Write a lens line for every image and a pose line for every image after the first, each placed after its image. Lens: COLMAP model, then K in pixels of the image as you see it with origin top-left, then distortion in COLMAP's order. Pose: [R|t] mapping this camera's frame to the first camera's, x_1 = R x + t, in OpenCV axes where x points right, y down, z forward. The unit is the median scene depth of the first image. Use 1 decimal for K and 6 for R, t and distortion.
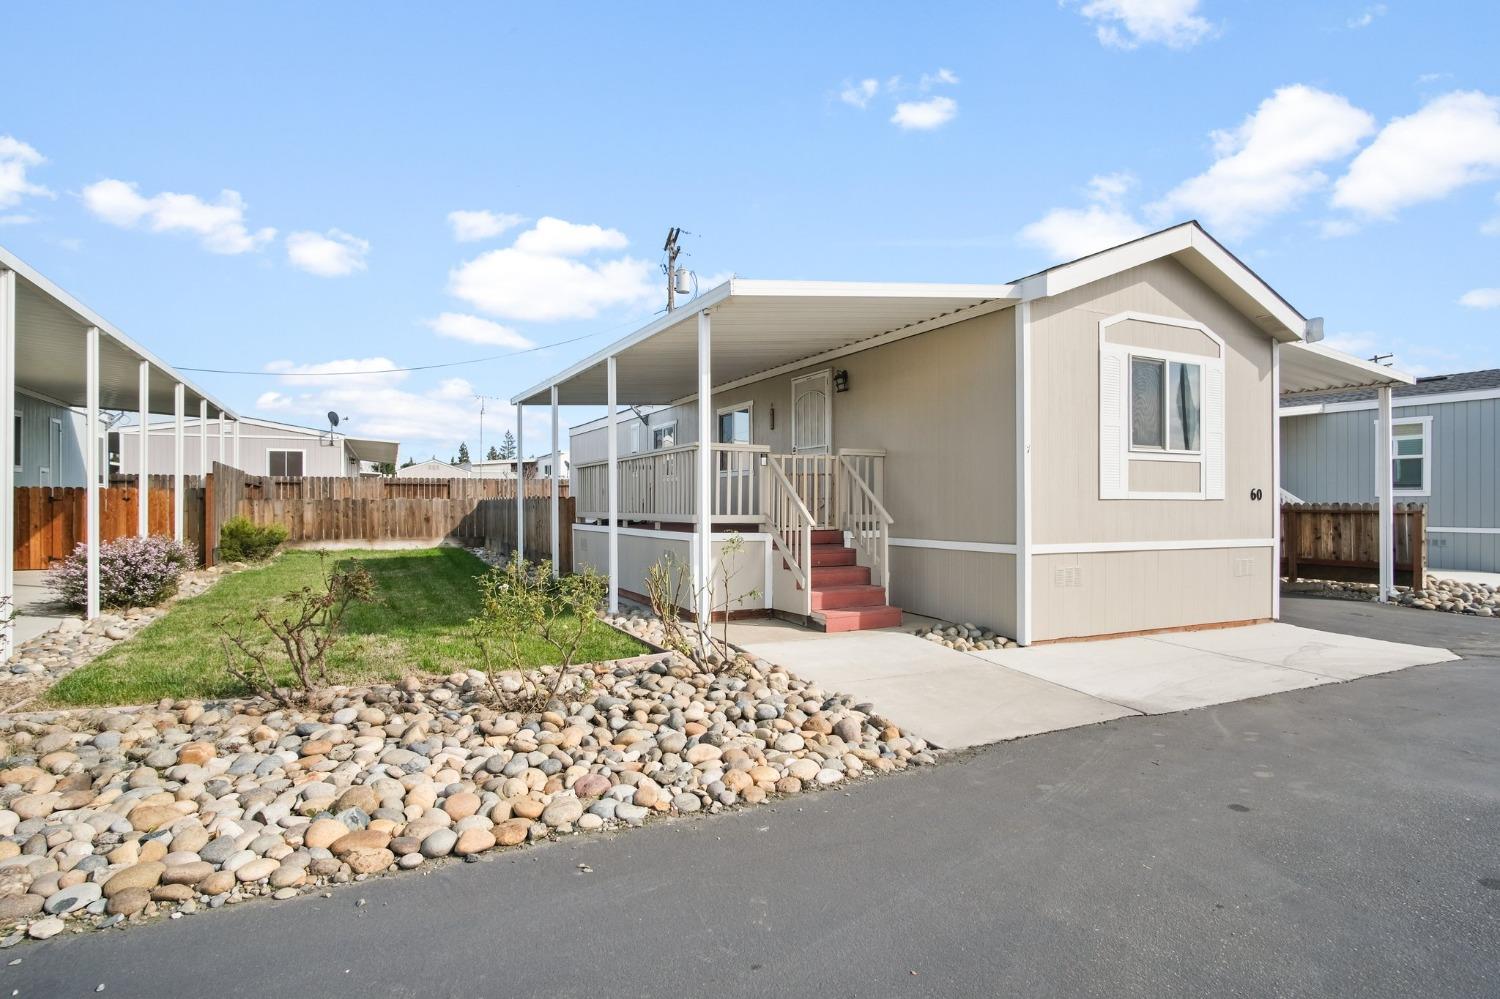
lens RADIAL K [[808.5, 0, 745.4], [0, 808.5, 500.4], [0, 0, 1]] dist [-0.017323, 0.000724]
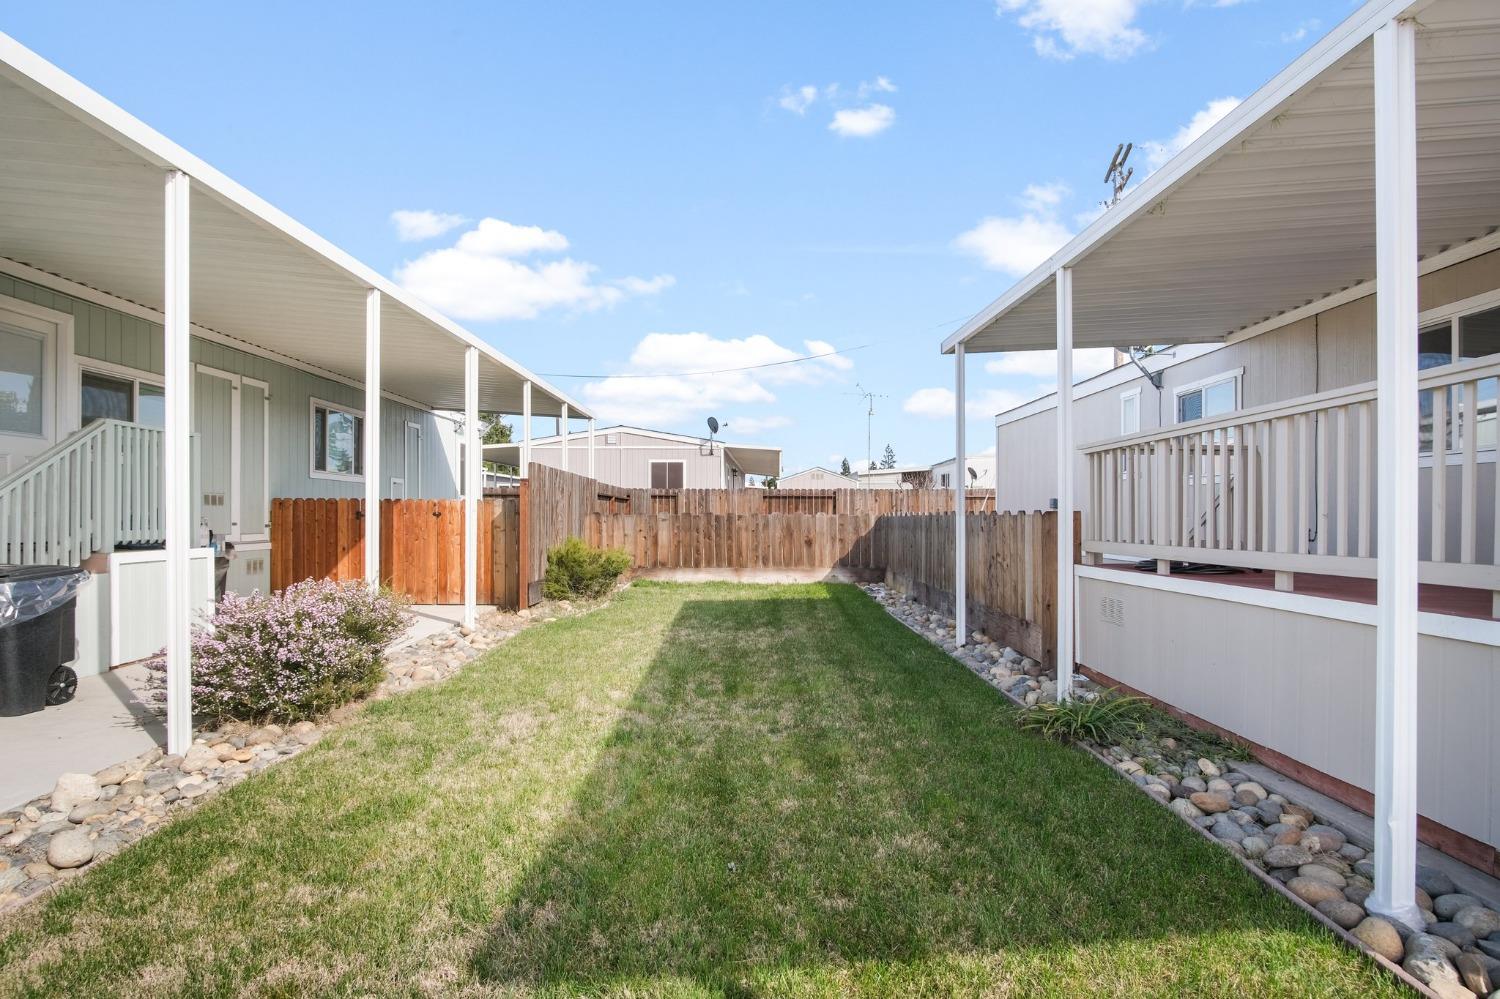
lens RADIAL K [[808.5, 0, 745.4], [0, 808.5, 500.4], [0, 0, 1]] dist [-0.017323, 0.000724]
pose [[0.897164, -0.006379, -0.441651, -0.200223], [-0.001698, 0.999839, -0.017890, -0.002046], [0.441694, 0.016800, 0.897008, 0.518523]]
